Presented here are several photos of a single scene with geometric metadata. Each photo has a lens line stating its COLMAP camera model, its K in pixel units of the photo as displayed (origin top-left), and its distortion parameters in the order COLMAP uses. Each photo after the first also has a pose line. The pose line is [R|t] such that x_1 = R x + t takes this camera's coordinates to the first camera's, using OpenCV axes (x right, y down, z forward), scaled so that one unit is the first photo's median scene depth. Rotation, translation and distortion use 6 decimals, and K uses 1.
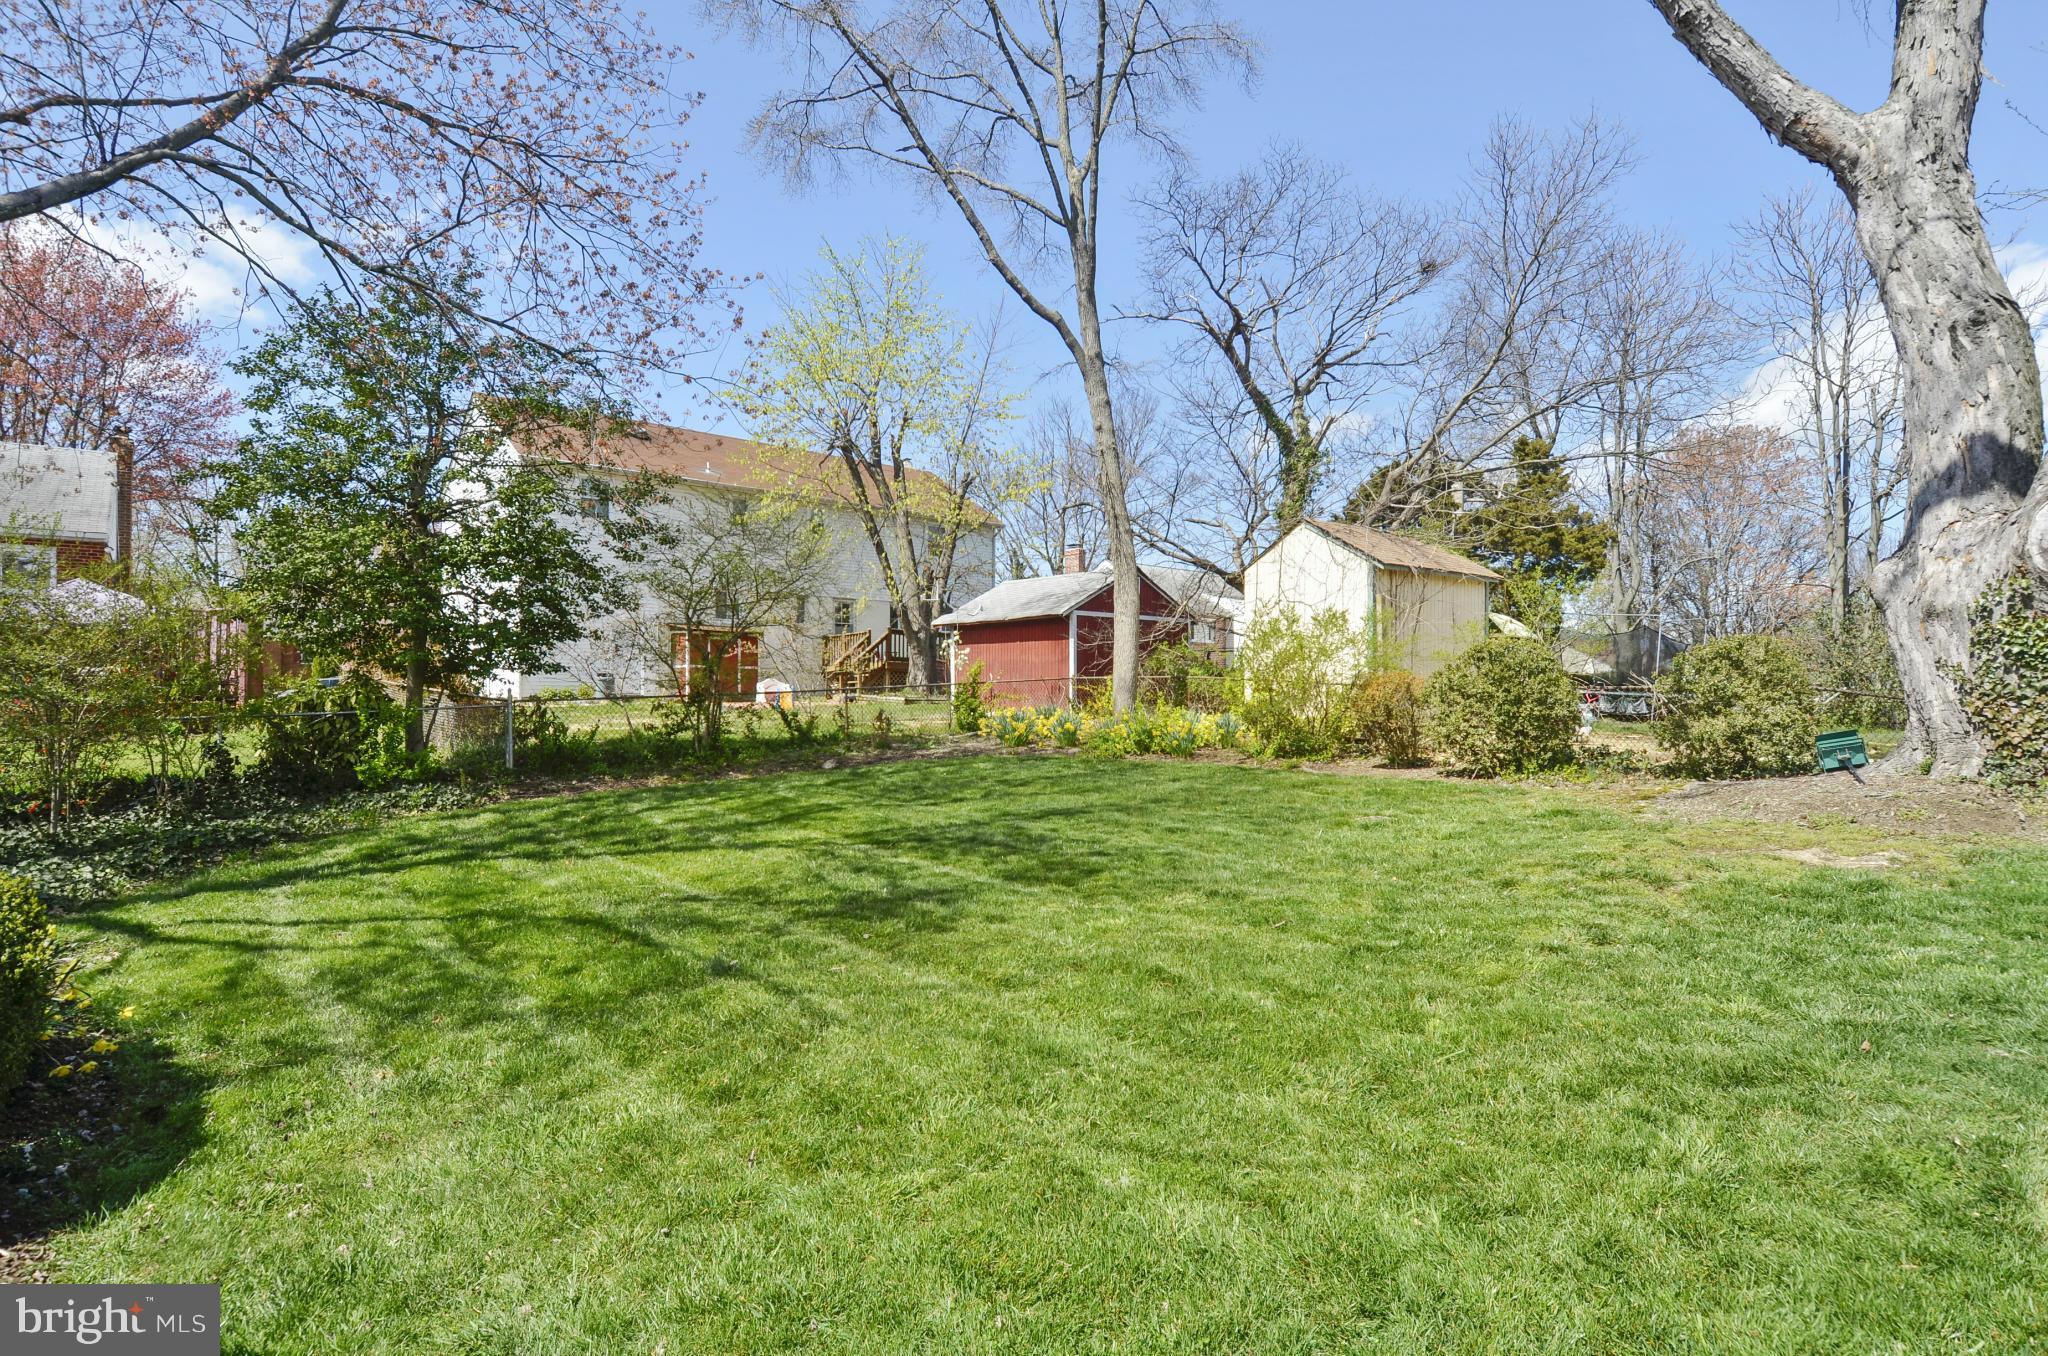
lens RADIAL K [[1106.3, 0, 1026.7], [0, 1106.3, 676.5], [0, 0, 1]] dist [-0.009321, -0.003490]
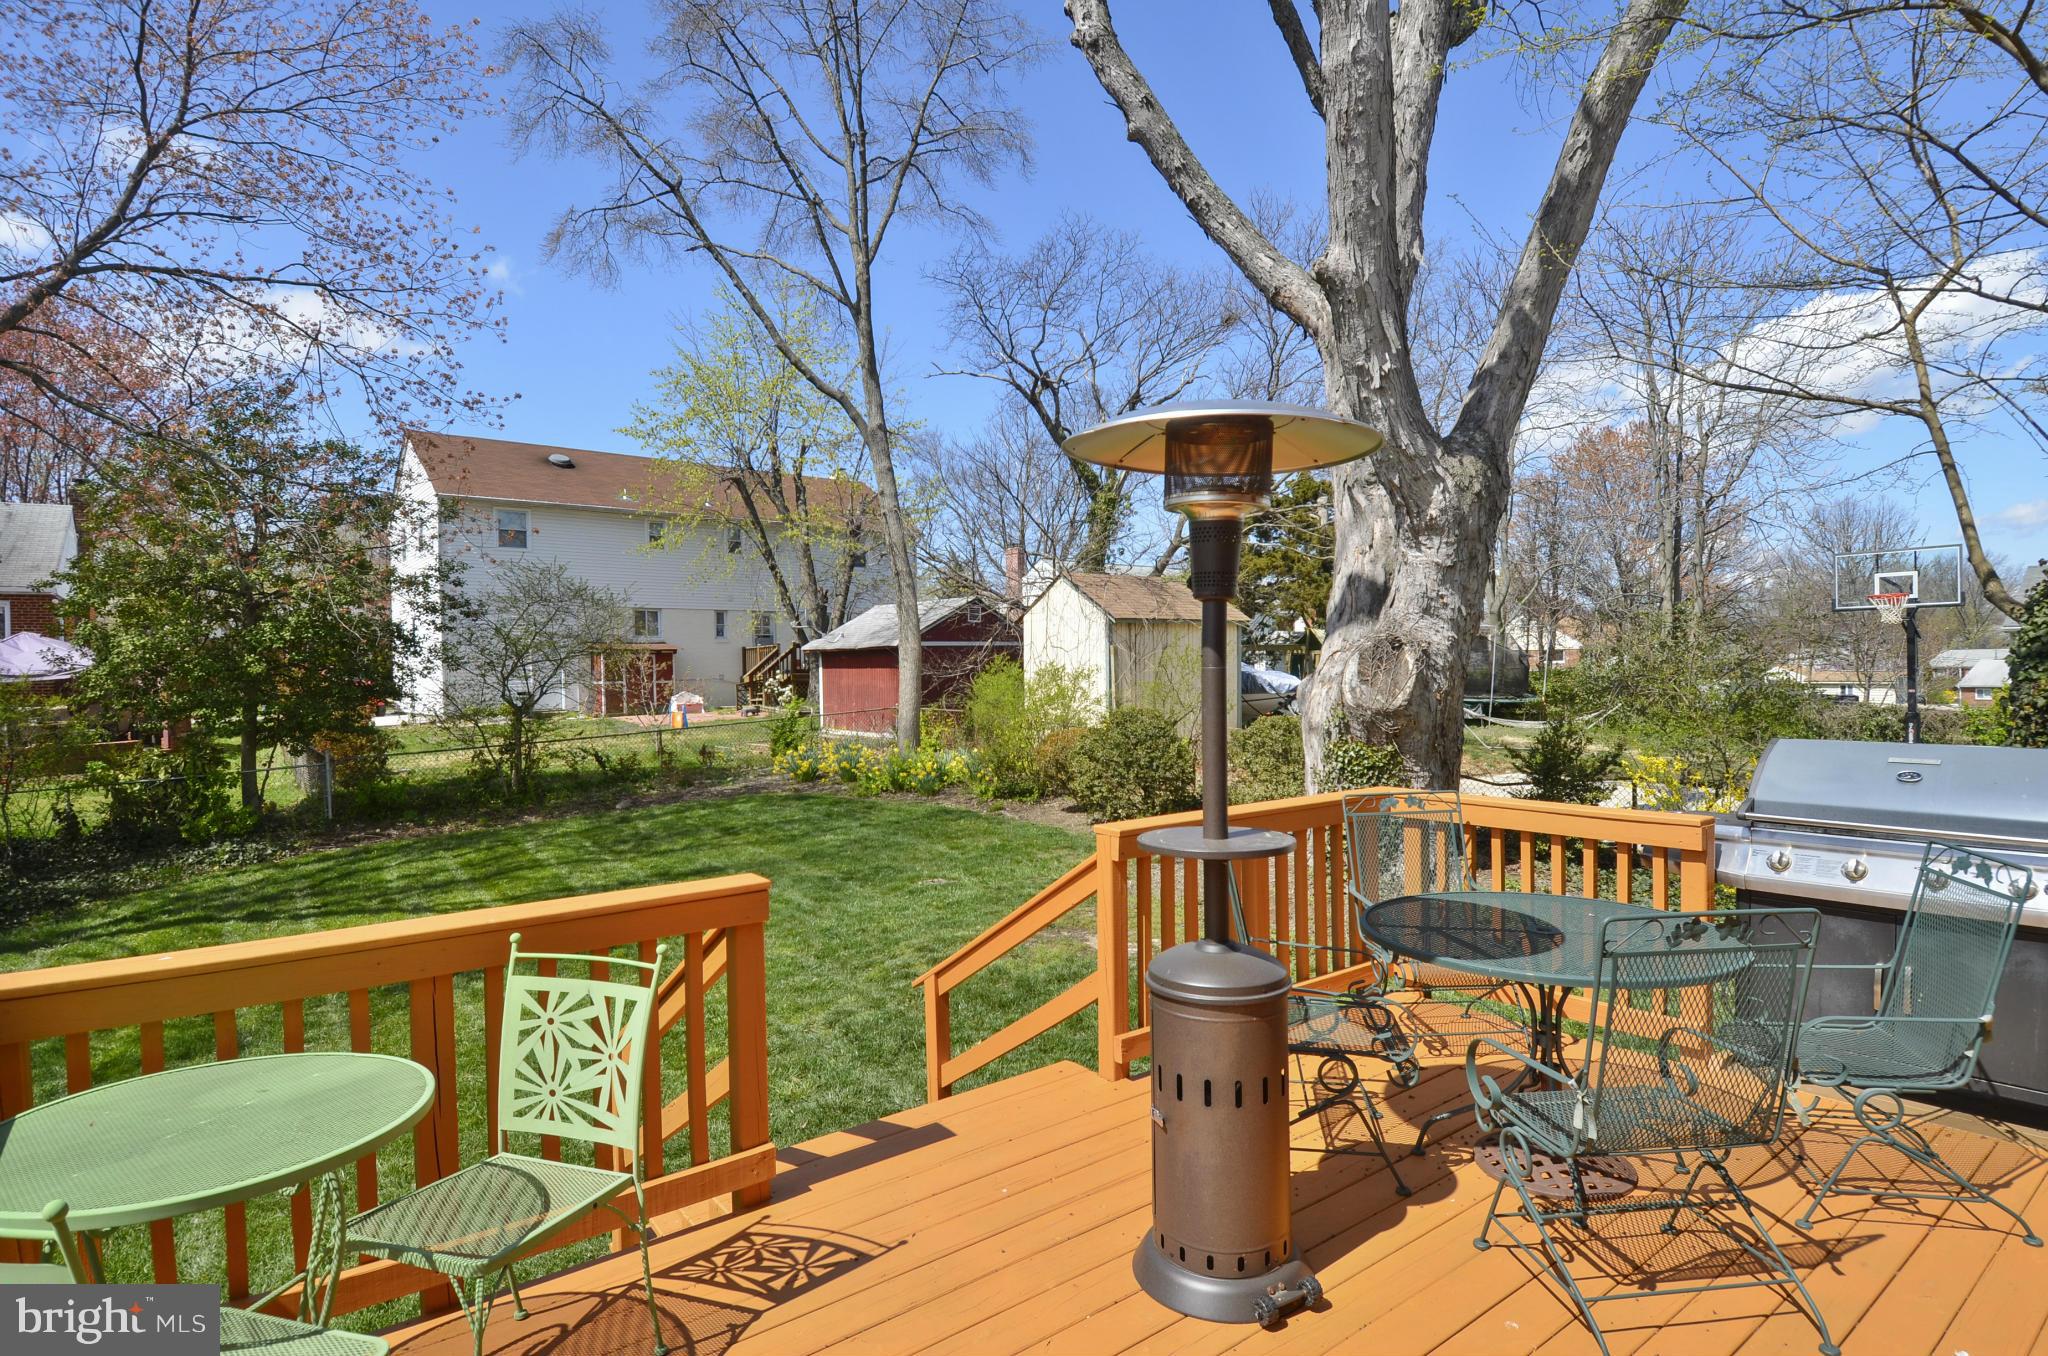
lens RADIAL K [[1106.3, 0, 1019.2], [0, 1106.3, 682.4], [0, 0, 1]] dist [-0.009321, -0.003490]
pose [[0.999192, -0.013561, -0.037824, 0.255075], [0.014824, 0.999335, 0.033311, -0.072425], [0.037347, -0.033845, 0.998729, -0.116901]]
